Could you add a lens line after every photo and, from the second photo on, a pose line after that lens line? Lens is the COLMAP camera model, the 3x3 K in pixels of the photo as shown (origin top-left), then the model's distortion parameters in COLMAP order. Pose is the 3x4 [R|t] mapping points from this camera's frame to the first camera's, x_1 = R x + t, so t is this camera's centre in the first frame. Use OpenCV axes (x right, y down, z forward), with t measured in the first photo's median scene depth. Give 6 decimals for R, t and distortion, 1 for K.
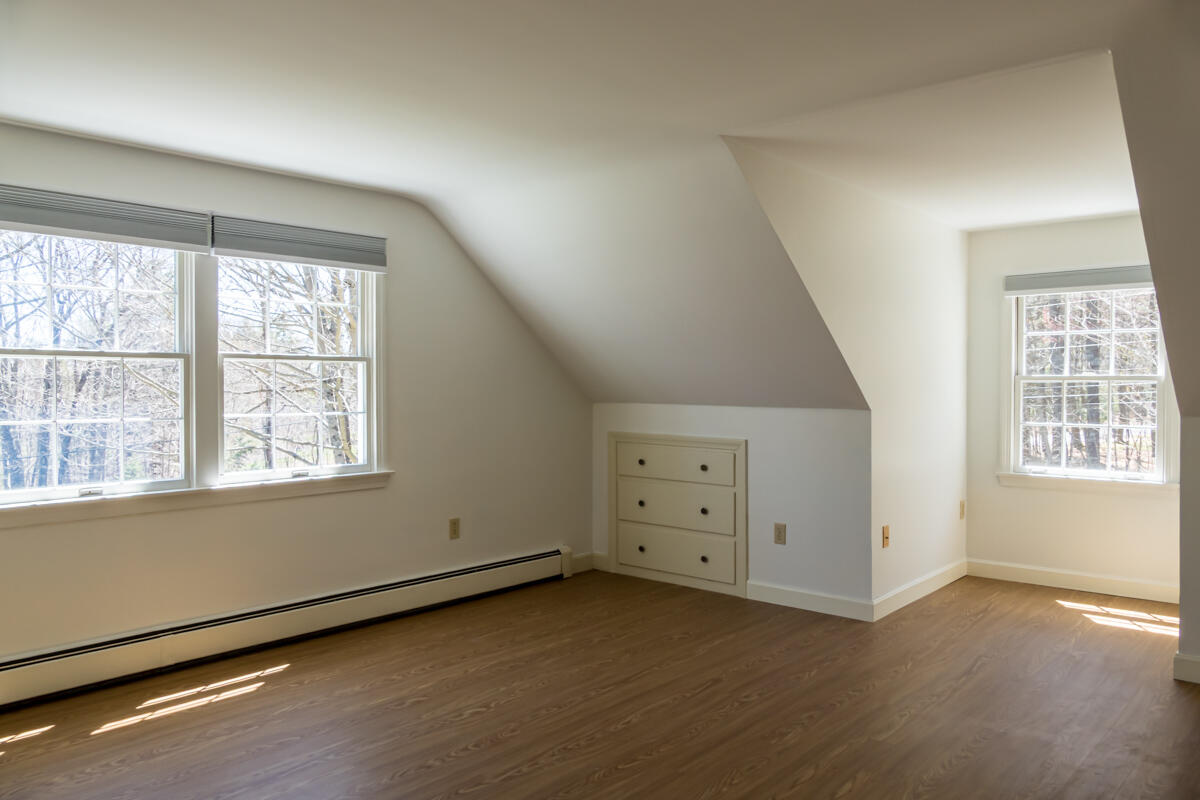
lens RADIAL K [[859.1, 0, 629.1], [0, 859.1, 393.7], [0, 0, 1]] dist [-0.015322, 0.011395]
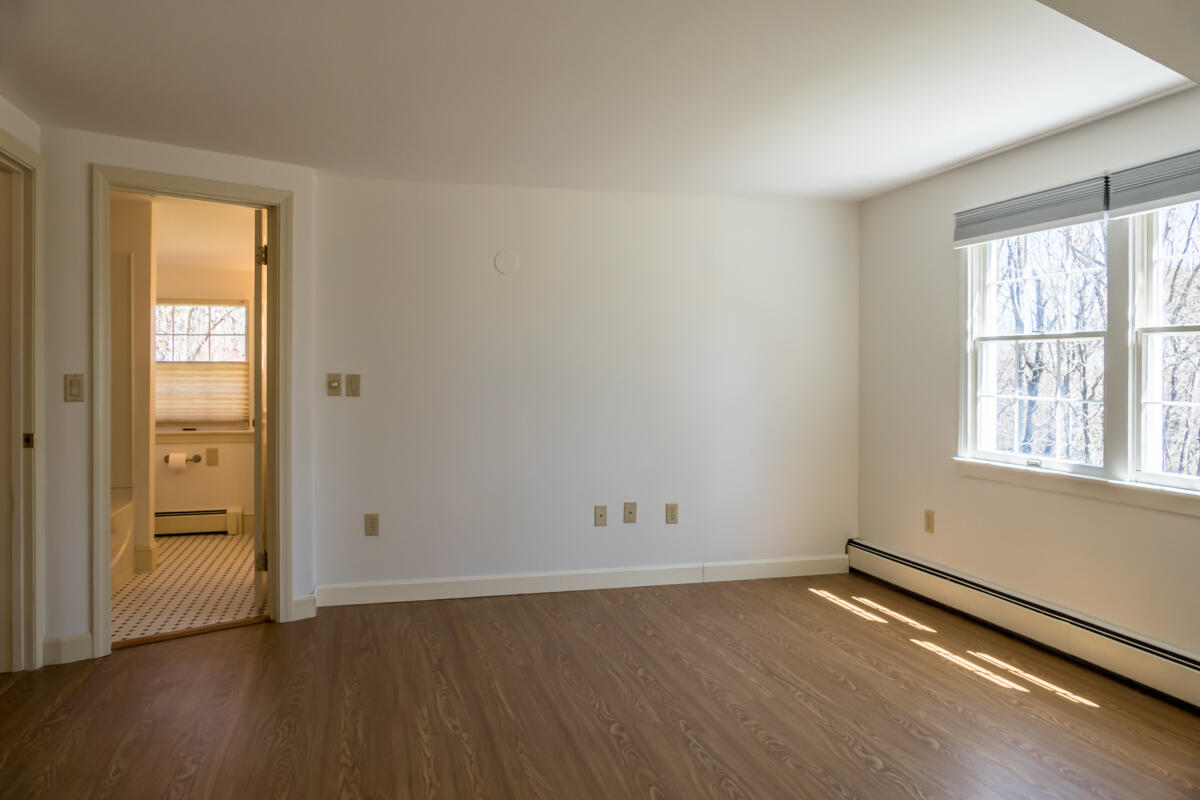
lens RADIAL K [[943.3, 0, 599.1], [0, 943.3, 373.9], [0, 0, 1]] dist [0.000195, 0.005661]
pose [[-0.590809, 0.006273, -0.806787, 0.619076], [-0.008926, 0.999858, 0.014310, -0.010871], [0.806762, 0.015655, -0.590669, 1.155593]]
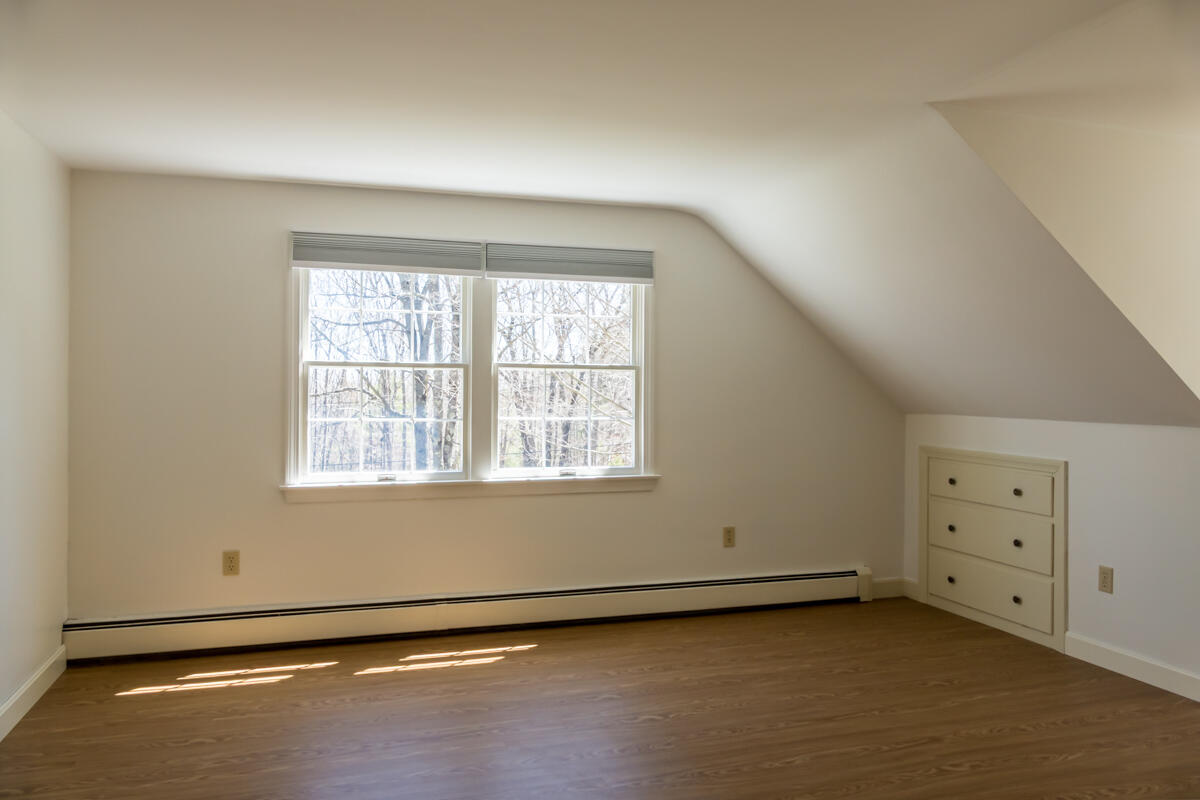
lens RADIAL K [[859.1, 0, 629.1], [0, 859.1, 393.7], [0, 0, 1]] dist [-0.015322, 0.011395]
pose [[0.861777, 0.004868, -0.507264, 0.266243], [-0.011296, 0.999890, -0.009595, 0.002338], [0.507162, 0.013999, 0.861737, 0.106677]]
